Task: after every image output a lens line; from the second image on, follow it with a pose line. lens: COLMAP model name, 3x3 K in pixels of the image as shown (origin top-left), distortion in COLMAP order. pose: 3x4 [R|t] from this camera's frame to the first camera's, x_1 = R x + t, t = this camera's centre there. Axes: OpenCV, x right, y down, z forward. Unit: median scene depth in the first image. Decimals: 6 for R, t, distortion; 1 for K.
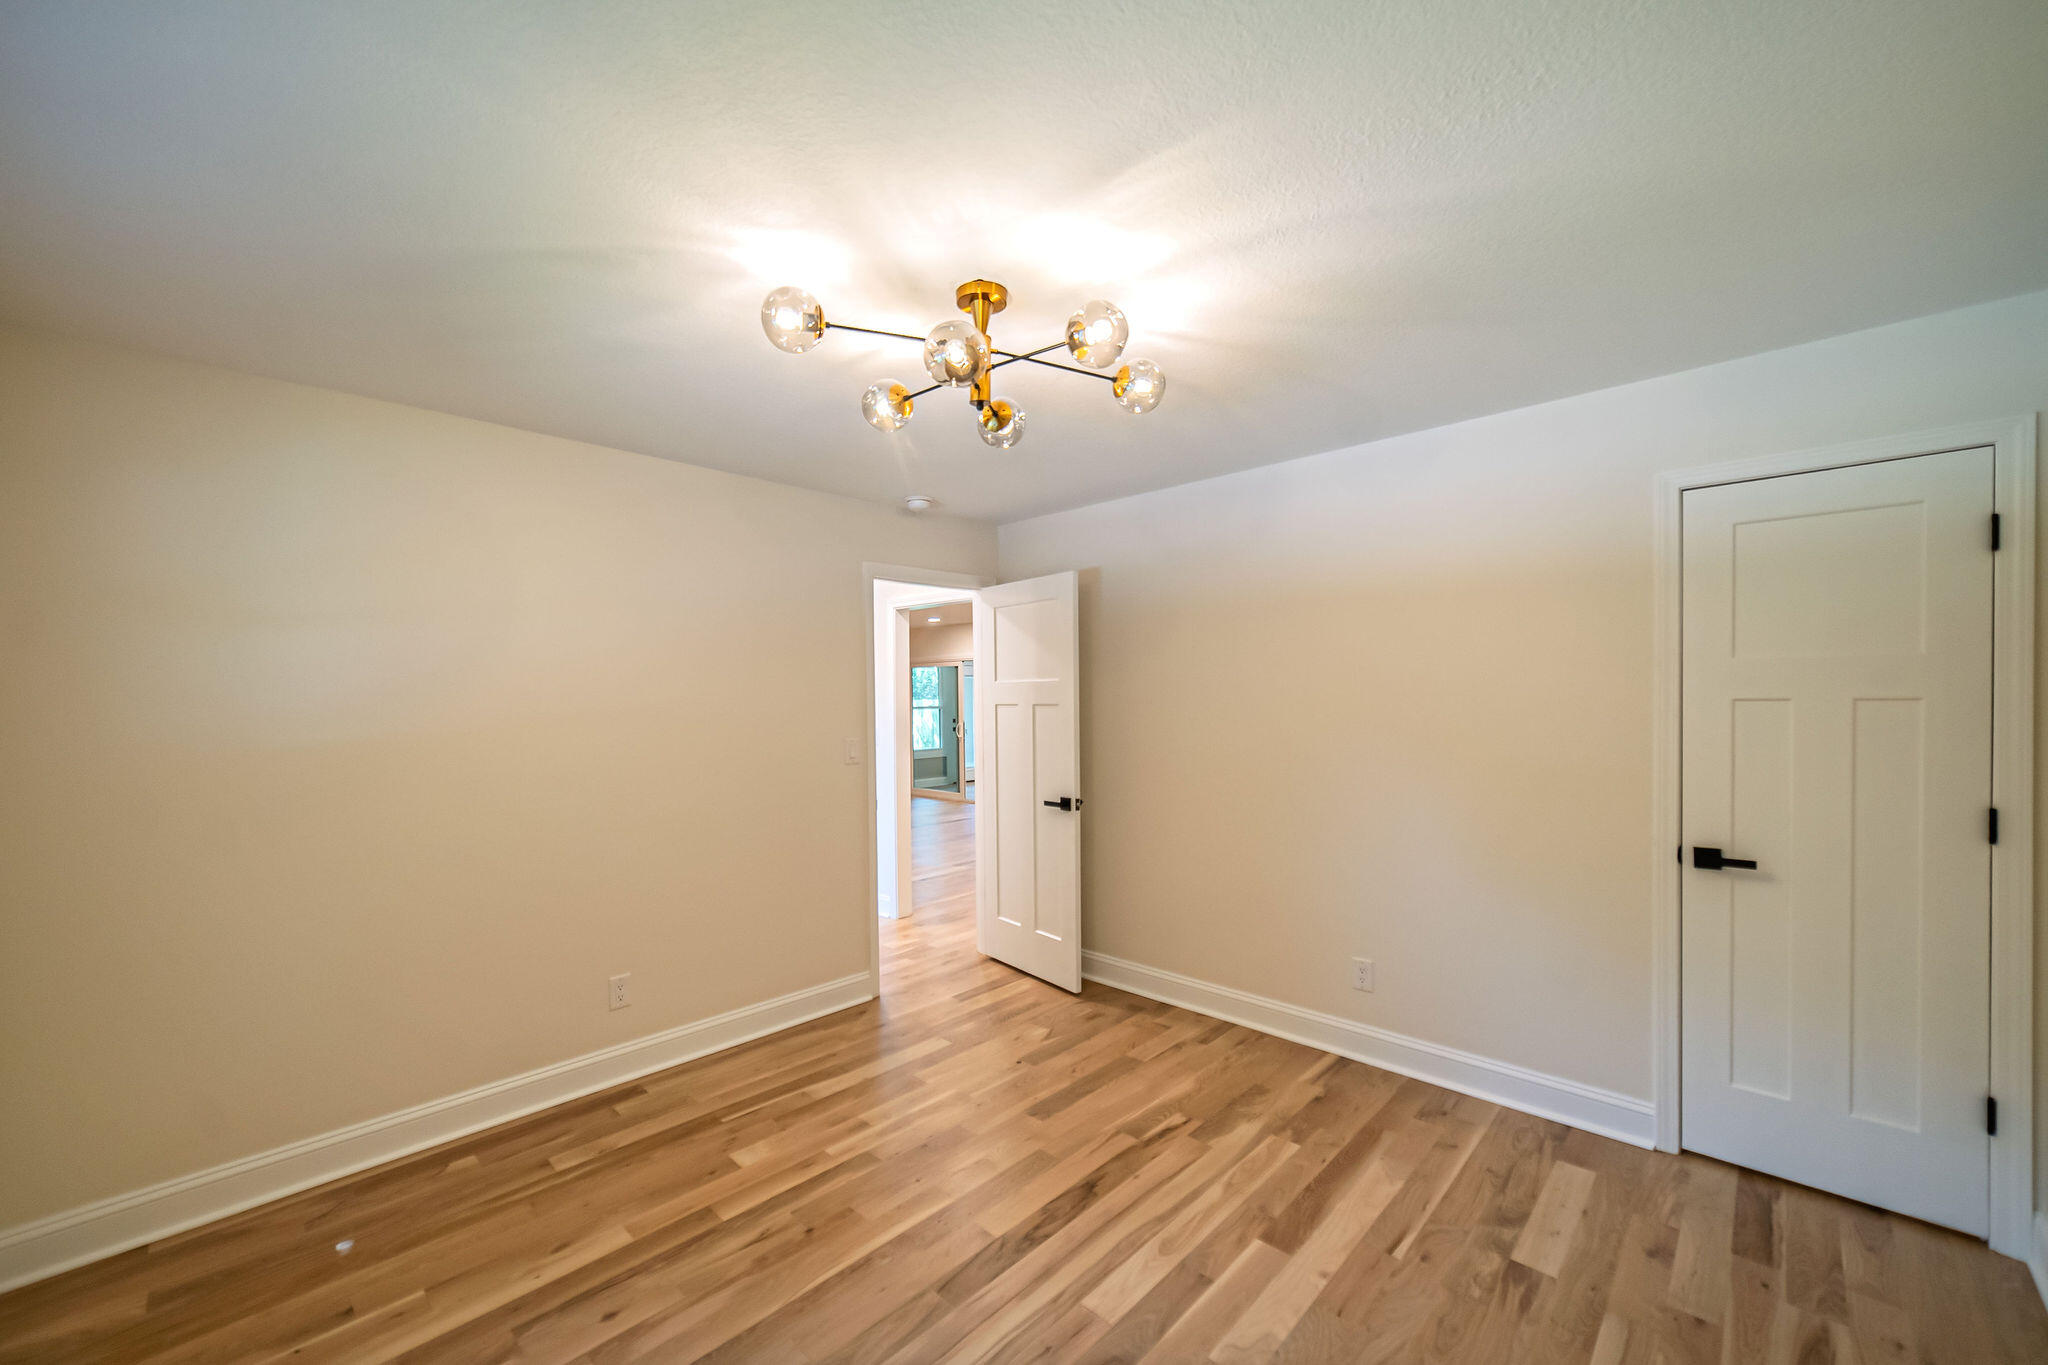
lens RADIAL K [[797.8, 0, 1026.6], [0, 797.8, 709.7], [0, 0, 1]] dist [-0.000660, 0.000198]
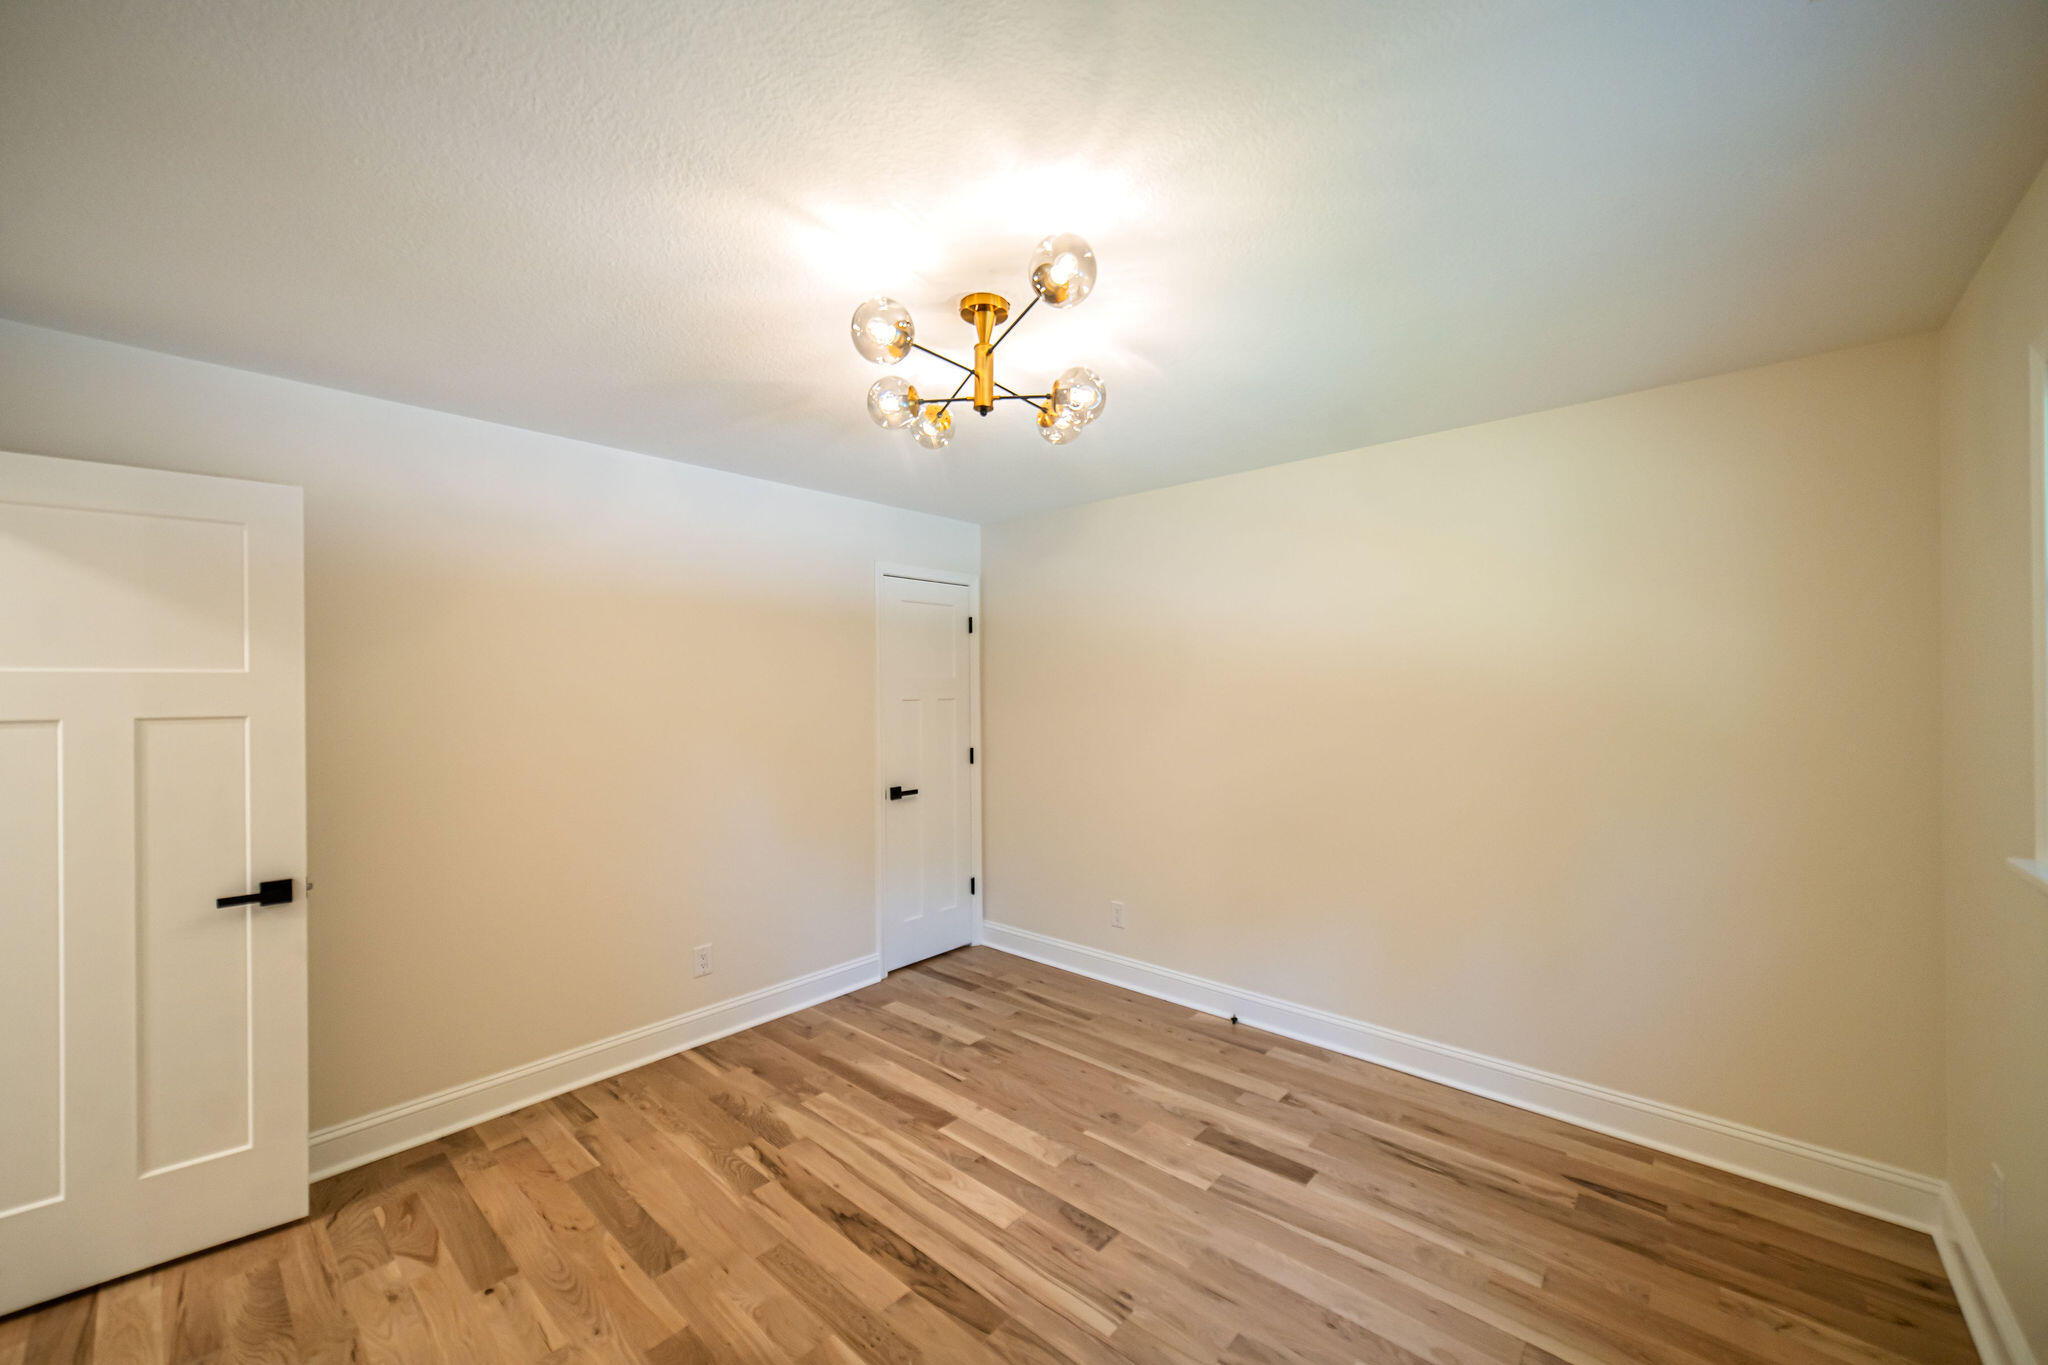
lens RADIAL K [[776.3, 0, 1023.4], [0, 776.3, 692.8], [0, 0, 1]] dist [-0.000063, 0.000808]
pose [[-0.032802, 0.008890, 0.999422, -0.825867], [0.025011, 0.999655, -0.008071, -0.008228], [-0.999149, 0.024732, -0.033013, 0.781867]]
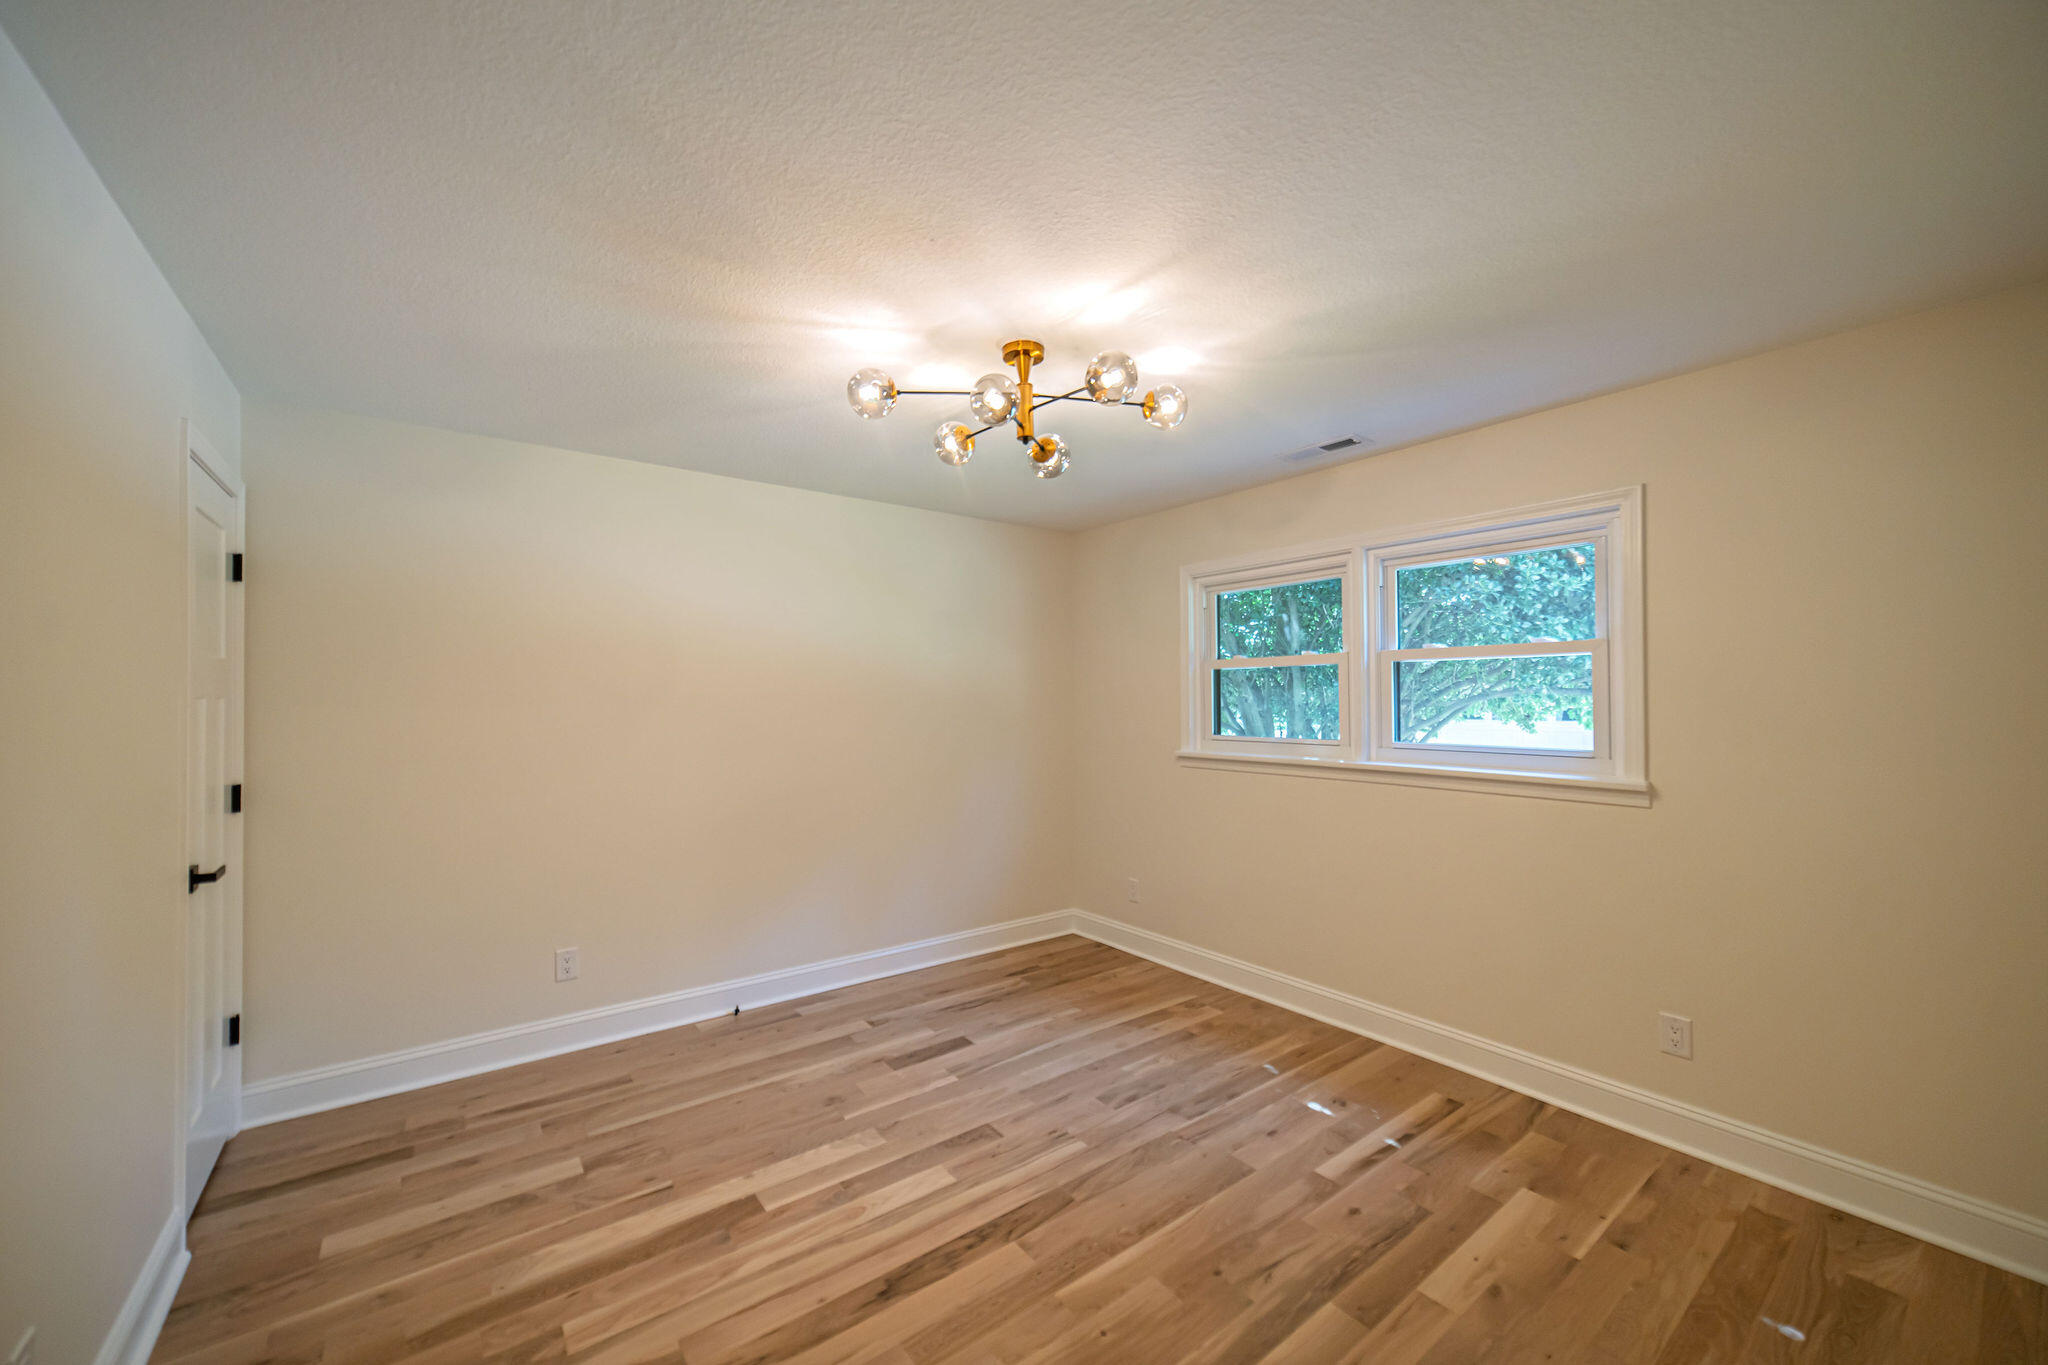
lens RADIAL K [[776.3, 0, 1023.4], [0, 776.3, 692.8], [0, 0, 1]] dist [-0.000063, 0.000808]
pose [[-0.987148, 0.012948, 0.159286, -0.183522], [0.014449, 0.999861, 0.008272, -0.010021], [-0.159156, 0.010467, -0.987198, 1.698775]]
